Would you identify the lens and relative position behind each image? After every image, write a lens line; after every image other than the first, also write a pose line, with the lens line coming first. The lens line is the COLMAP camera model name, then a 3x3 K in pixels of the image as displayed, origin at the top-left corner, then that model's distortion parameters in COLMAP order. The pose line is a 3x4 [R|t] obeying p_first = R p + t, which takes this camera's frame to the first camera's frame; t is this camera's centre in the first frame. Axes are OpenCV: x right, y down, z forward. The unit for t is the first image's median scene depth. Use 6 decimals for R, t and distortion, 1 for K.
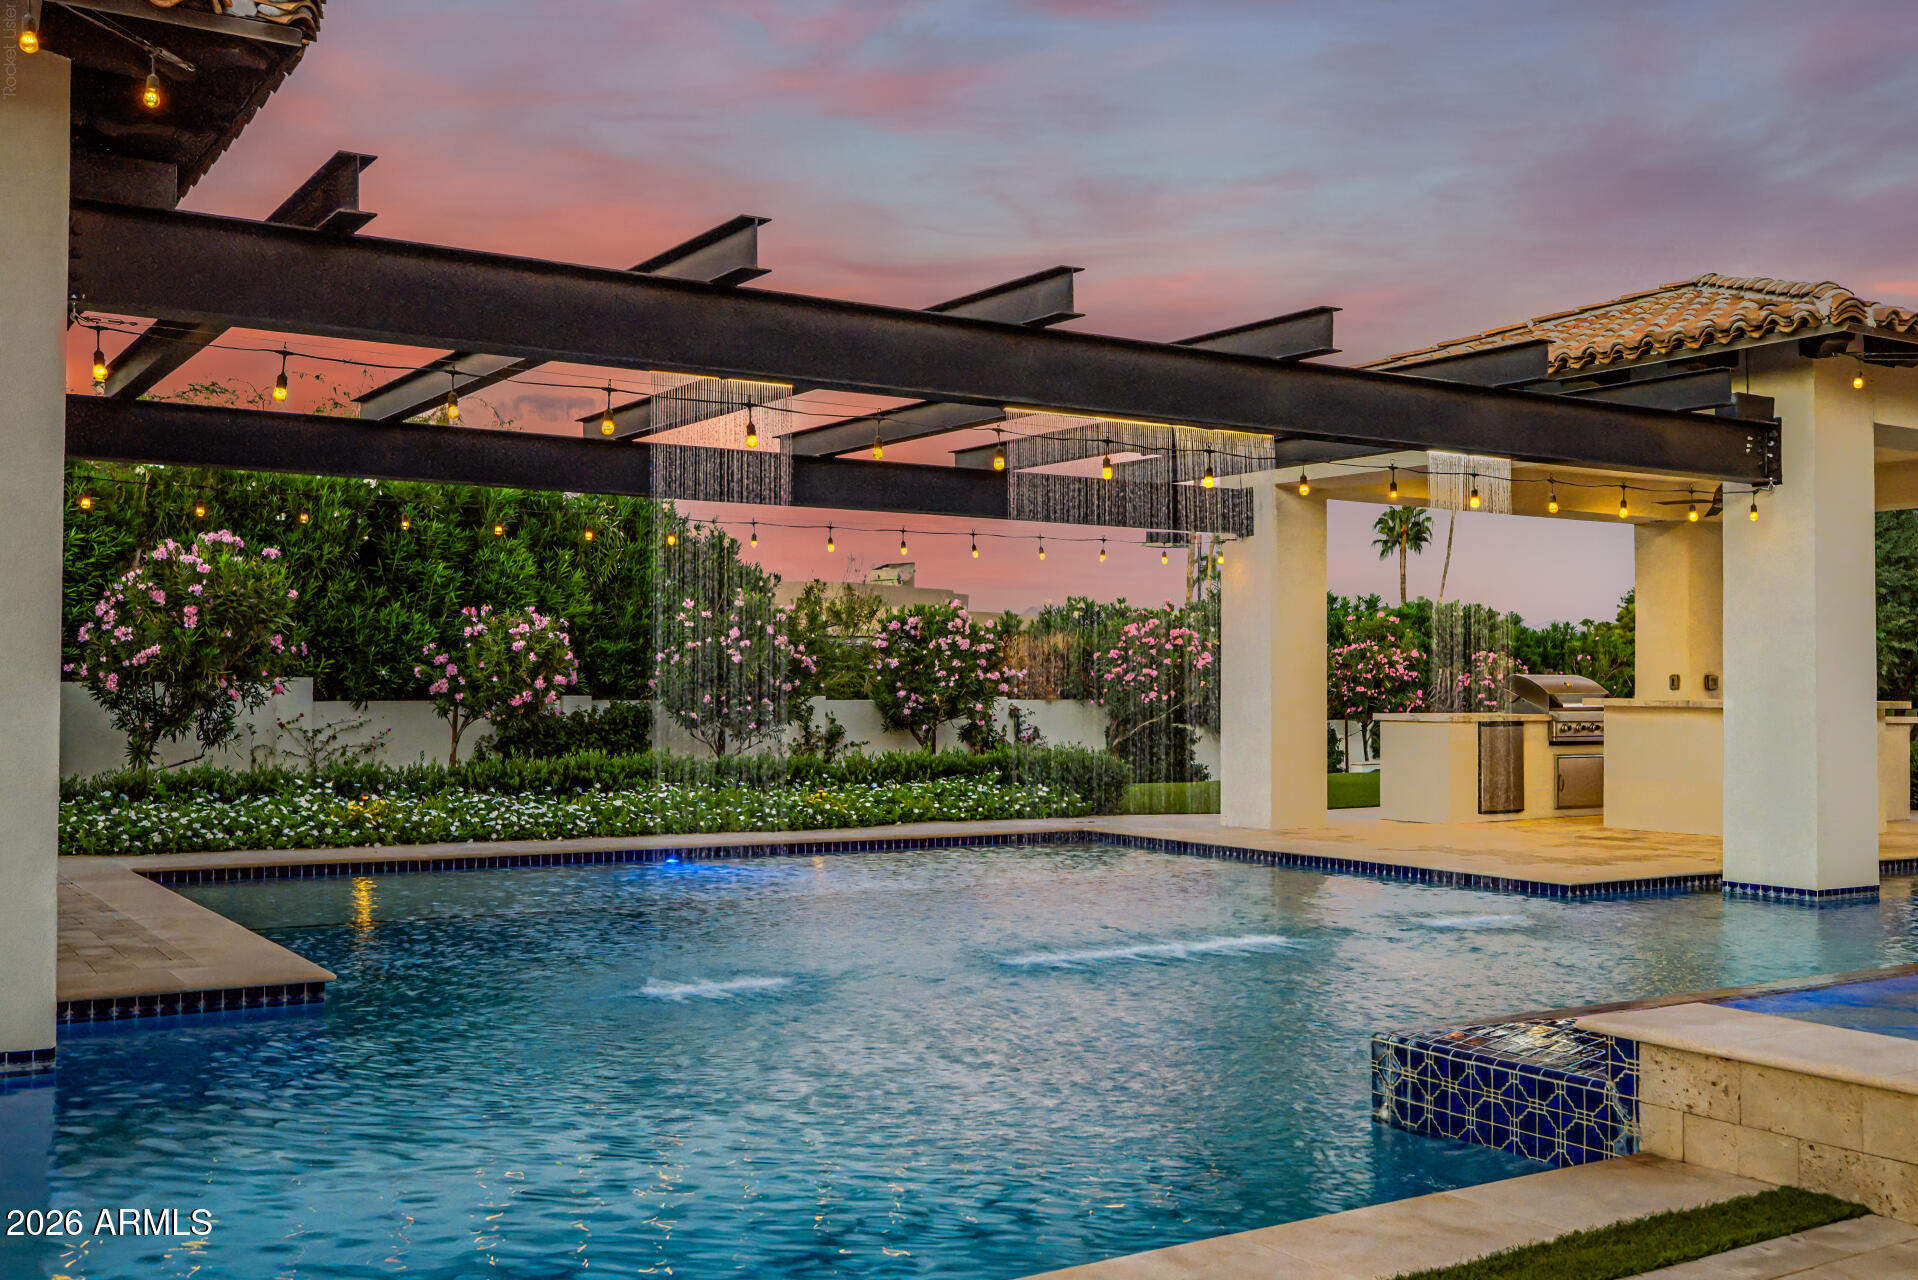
lens RADIAL K [[1885.3, 0, 970.0], [0, 1885.3, 649.6], [0, 0, 1]] dist [0.016462, 0.000000]
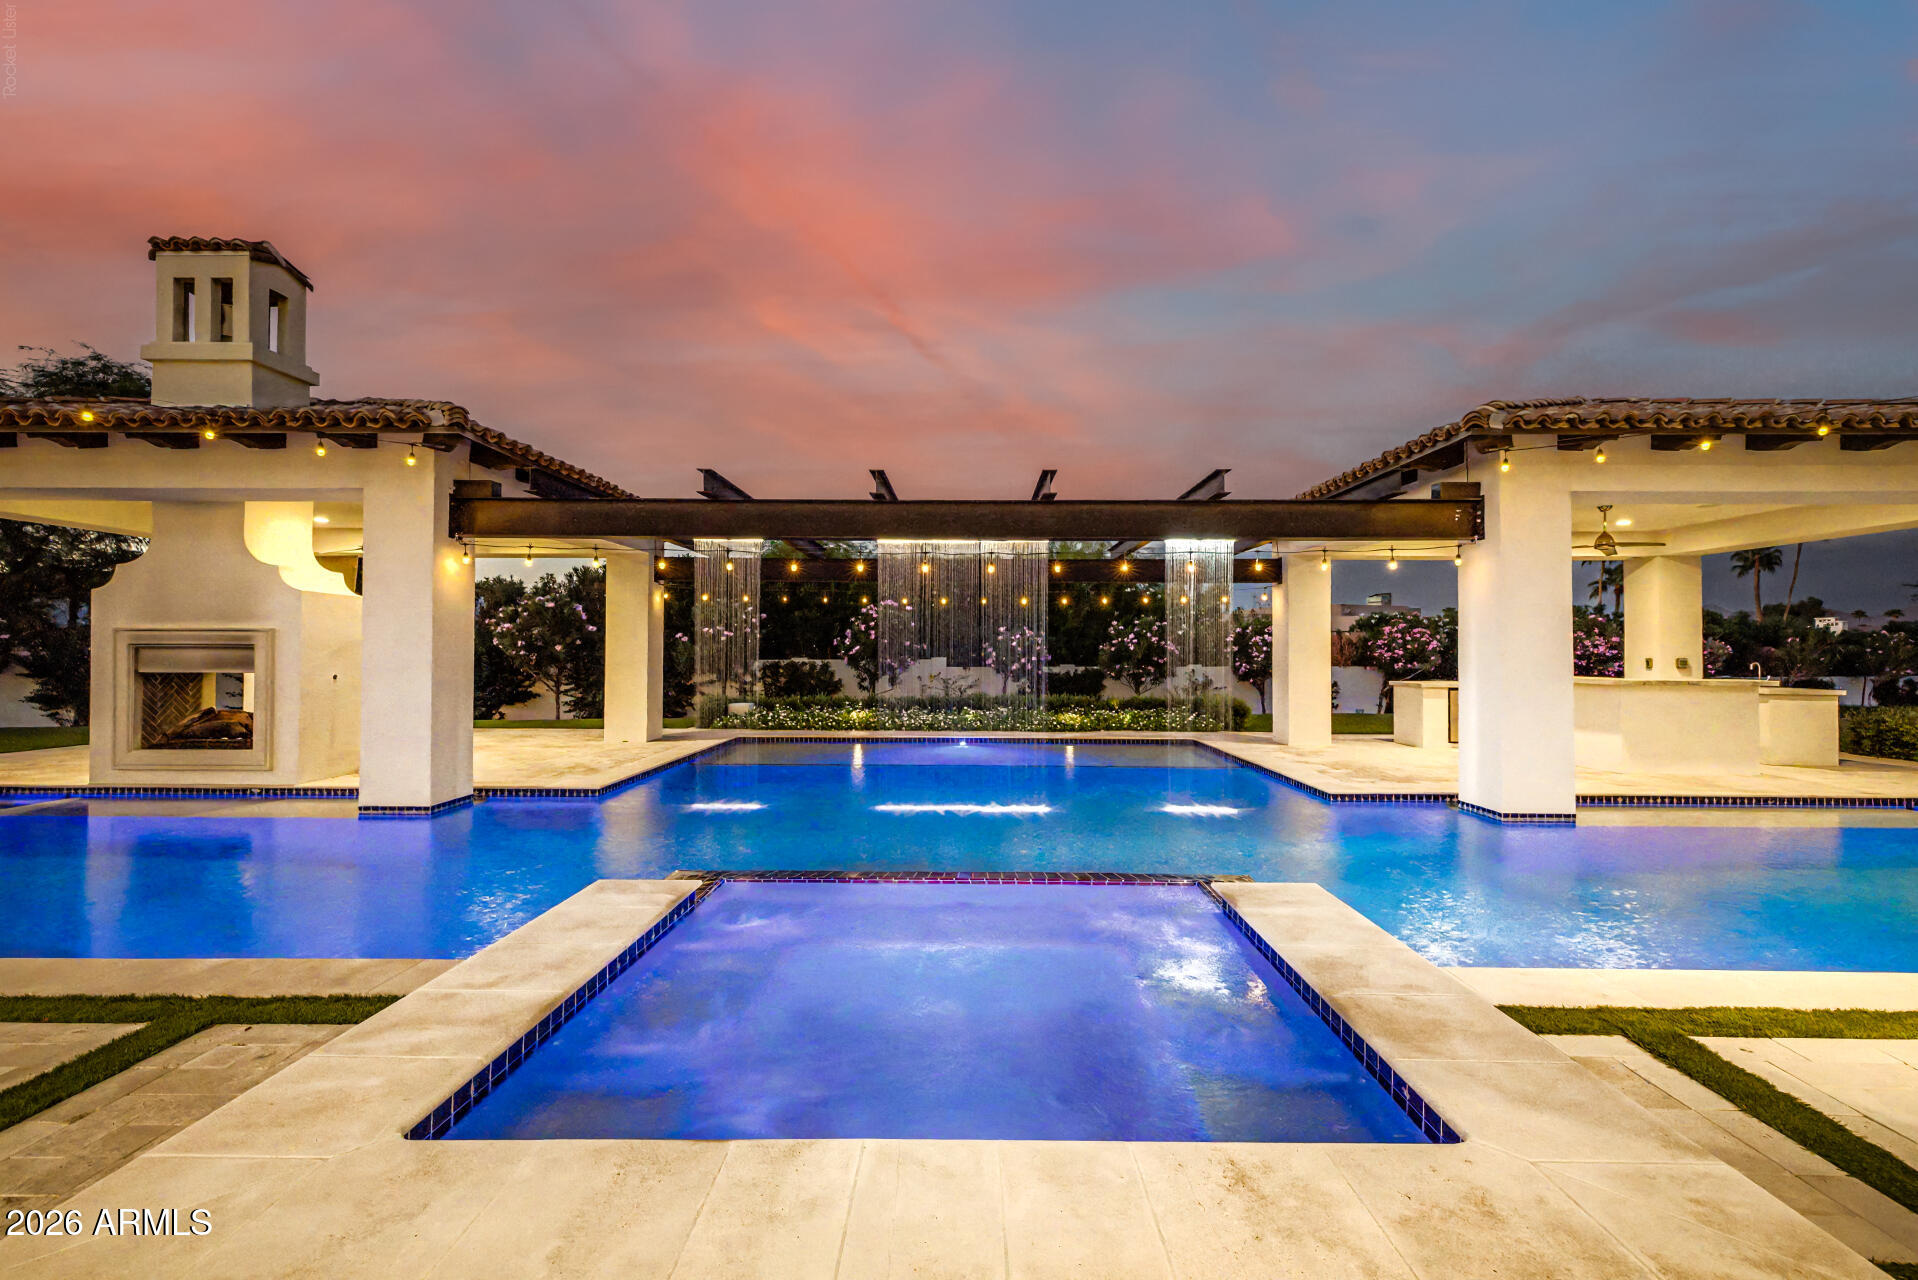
lens RADIAL K [[811.9, 0, 955.5], [0, 811.9, 644.1], [0, 0, 1]] dist [0.001740, -0.000657]
pose [[0.830300, -0.007619, -0.557265, 0.249891], [0.012219, 0.999915, 0.004535, -0.007063], [0.557183, -0.010575, 0.830322, 0.131812]]
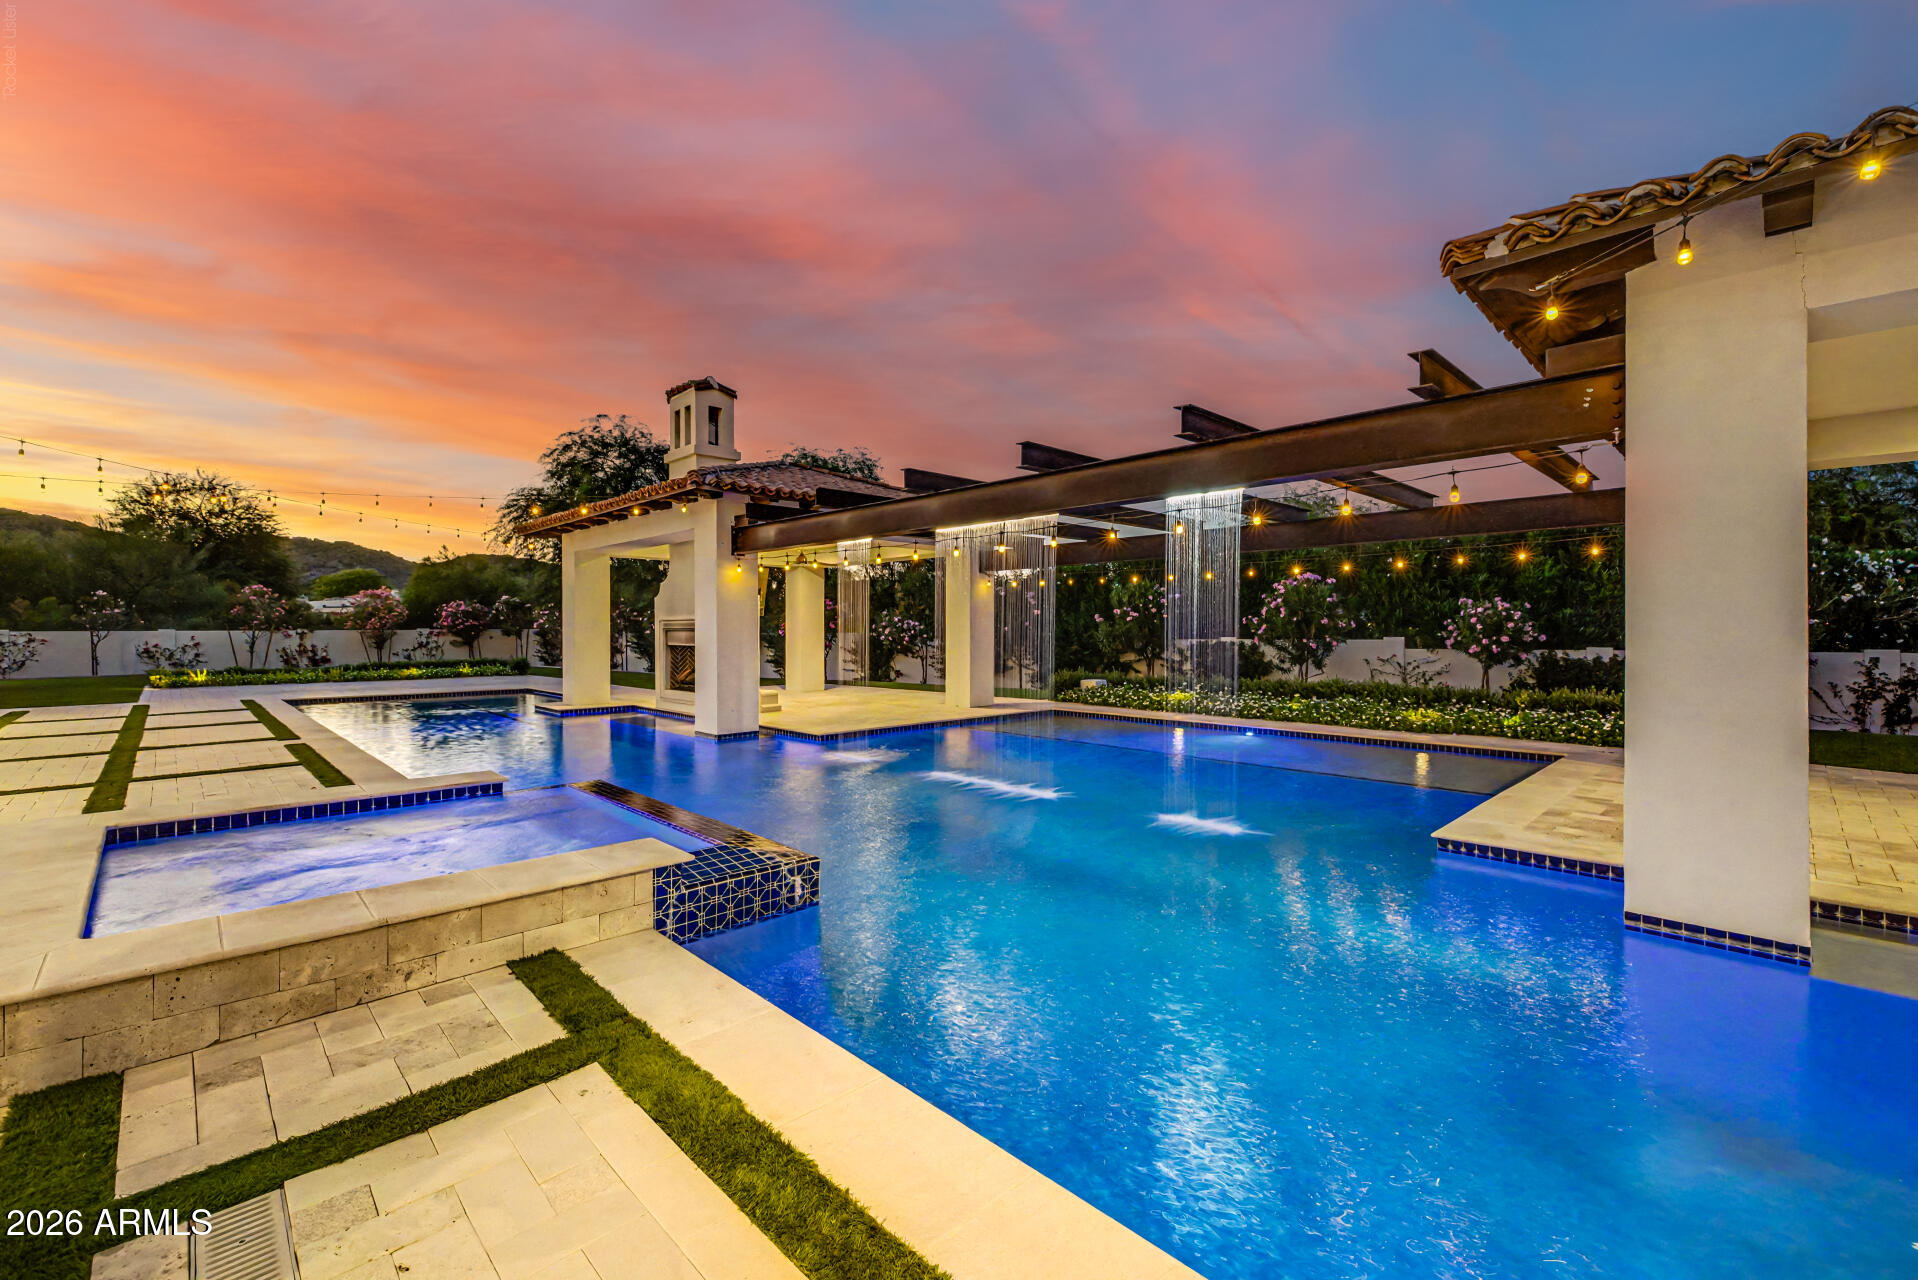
lens RADIAL K [[811.9, 0, 947.2], [0, 811.9, 633.7], [0, 0, 1]] dist [0.001740, -0.000657]
pose [[0.189294, -0.002464, -0.981917, 0.420137], [0.022482, 0.999746, 0.001826, -0.001508], [0.981663, -0.022421, 0.189301, 0.349775]]
